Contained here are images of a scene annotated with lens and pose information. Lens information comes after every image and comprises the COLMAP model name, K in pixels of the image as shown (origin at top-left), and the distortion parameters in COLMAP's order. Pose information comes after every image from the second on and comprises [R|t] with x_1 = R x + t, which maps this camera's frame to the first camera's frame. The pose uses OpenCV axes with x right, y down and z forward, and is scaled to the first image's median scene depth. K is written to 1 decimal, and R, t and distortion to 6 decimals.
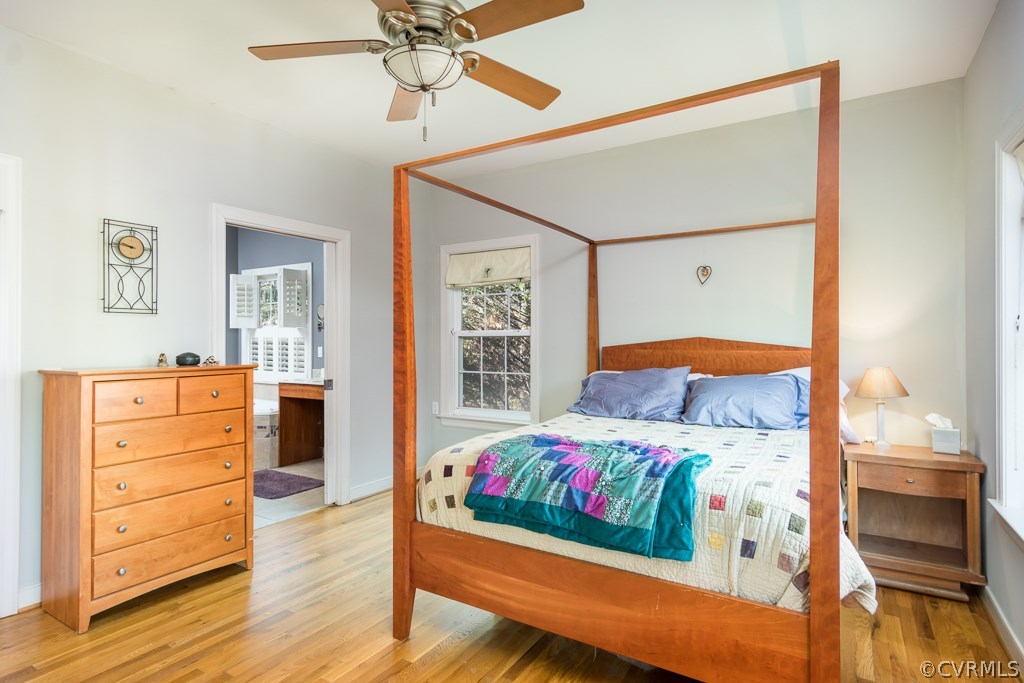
lens RADIAL K [[543.9, 0, 513.9], [0, 543.9, 338.5], [0, 0, 1]] dist [-0.003479, 0.000037]
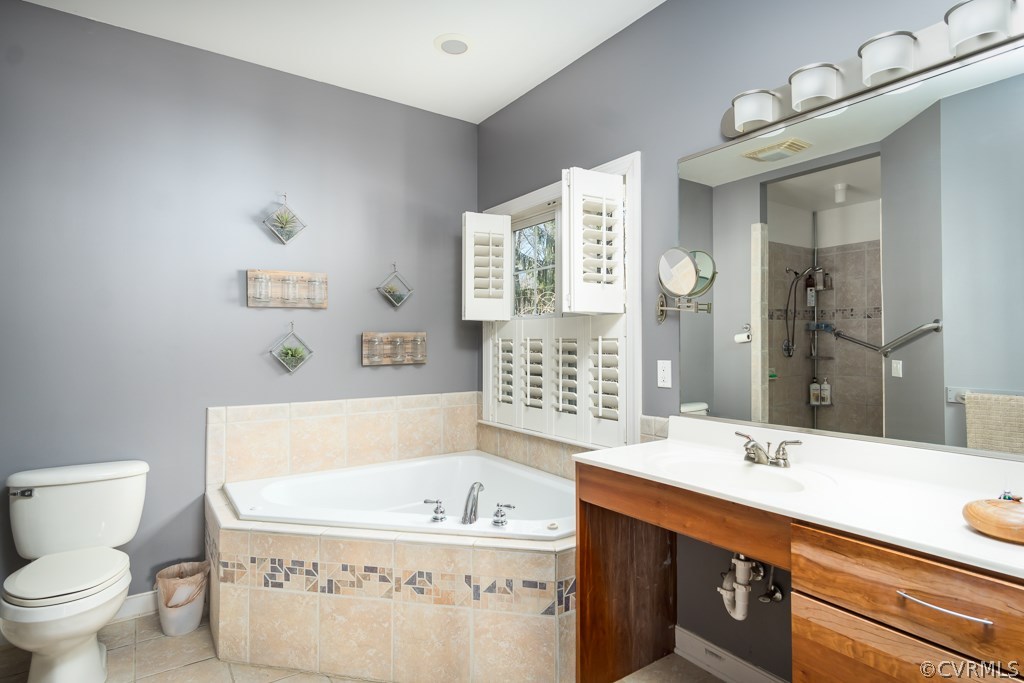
lens RADIAL K [[543.9, 0, 510.8], [0, 543.9, 340.5], [0, 0, 1]] dist [-0.003479, 0.000037]
pose [[0.914419, -0.007709, -0.404695, -0.325445], [0.009209, 0.999956, 0.001761, -0.000799], [0.404664, -0.005337, 0.914450, 0.652532]]
